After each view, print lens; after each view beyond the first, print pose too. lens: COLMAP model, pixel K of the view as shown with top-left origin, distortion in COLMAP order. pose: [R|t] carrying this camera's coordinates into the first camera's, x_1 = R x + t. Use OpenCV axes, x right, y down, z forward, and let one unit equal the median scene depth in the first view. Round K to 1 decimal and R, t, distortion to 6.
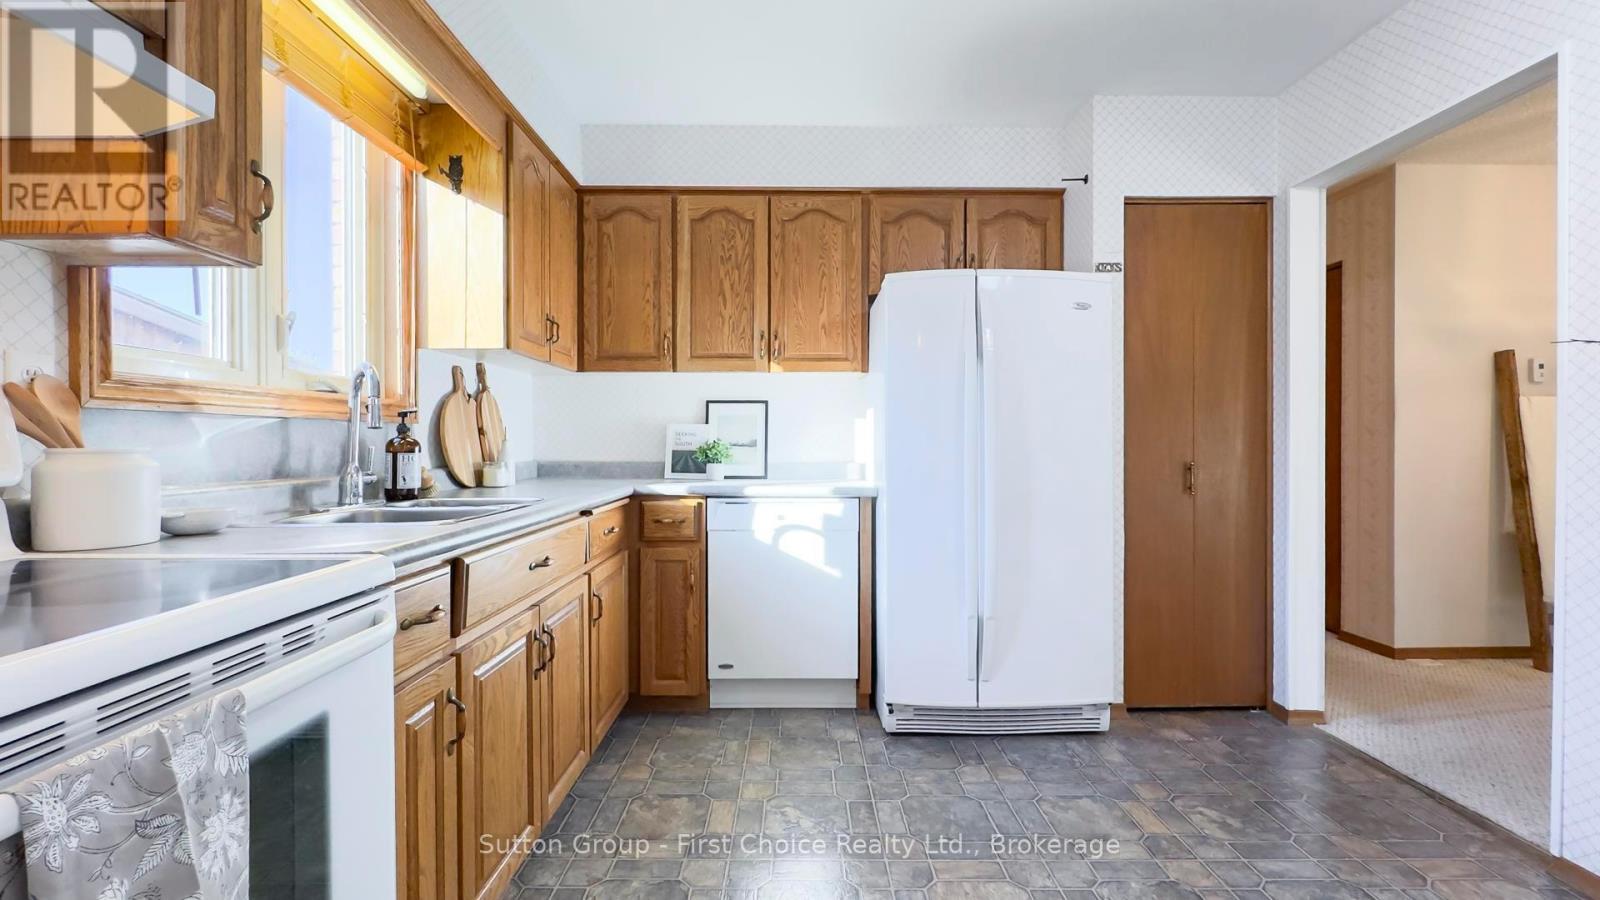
lens RADIAL K [[674.2, 0, 797.1], [0, 674.2, 445.0], [0, 0, 1]] dist [-0.000159, 0.001719]
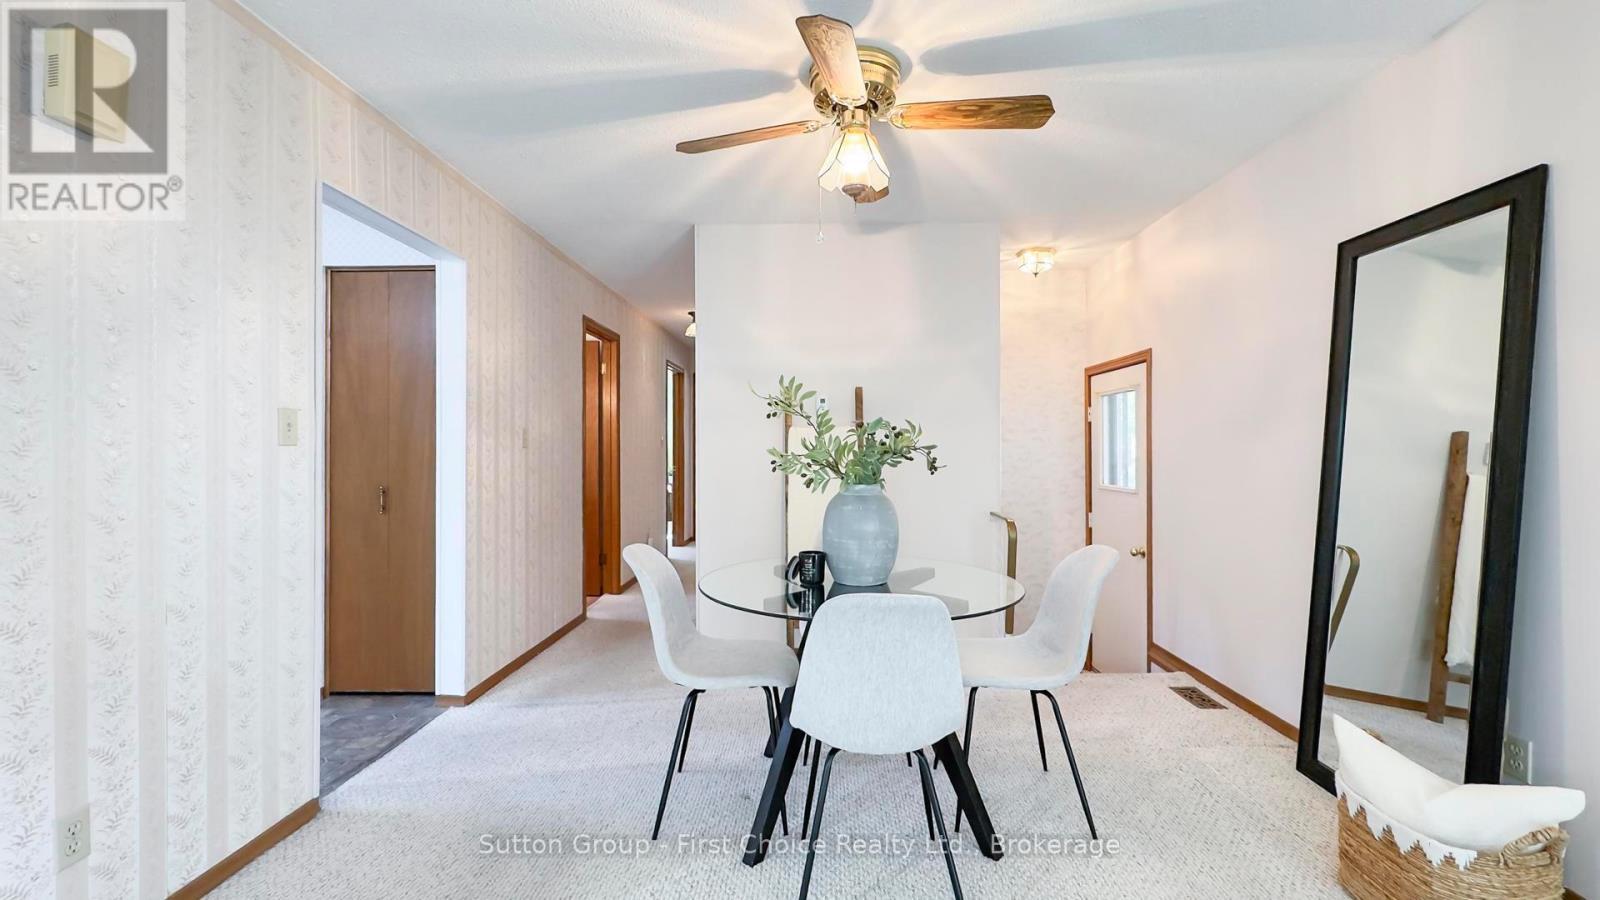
lens RADIAL K [[674.2, 0, 802.9], [0, 674.2, 444.9], [0, 0, 1]] dist [-0.000159, 0.001719]
pose [[0.999299, -0.000073, -0.037449, 1.146536], [0.000025, 0.999999, -0.001279, -0.042316], [0.037449, 0.001278, 0.999298, -0.142423]]
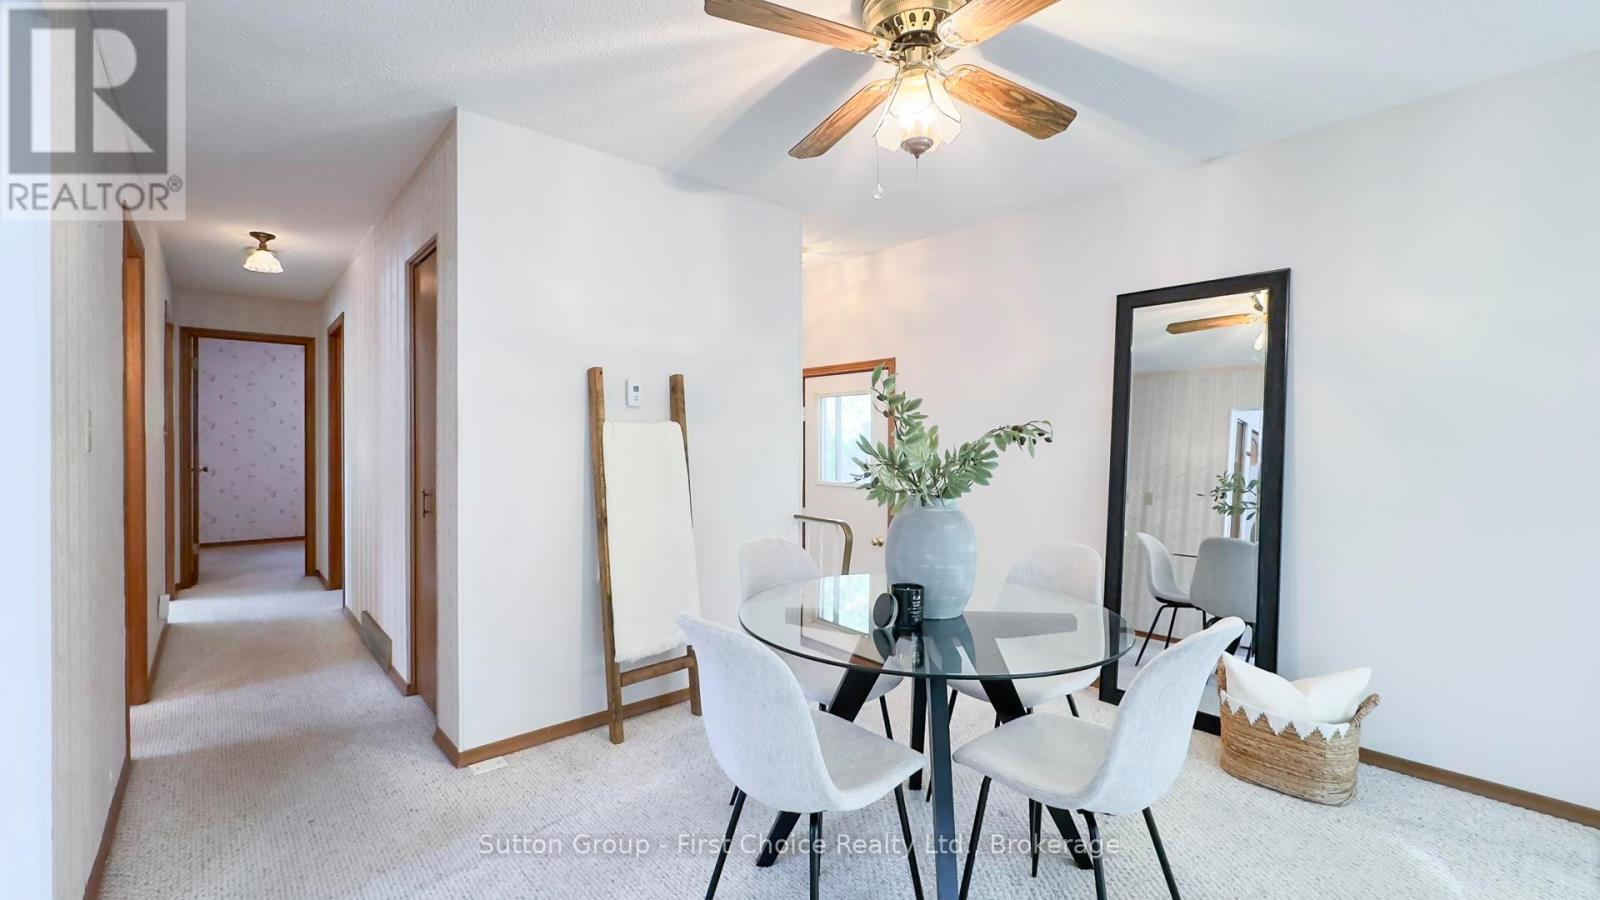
lens RADIAL K [[674.2, 0, 805.9], [0, 674.2, 444.6], [0, 0, 1]] dist [-0.000159, 0.001719]
pose [[0.758925, -0.001155, 0.651177, 0.712765], [-0.005170, 0.999956, 0.007799, -0.052586], [-0.651157, -0.009286, 0.758886, 0.180869]]
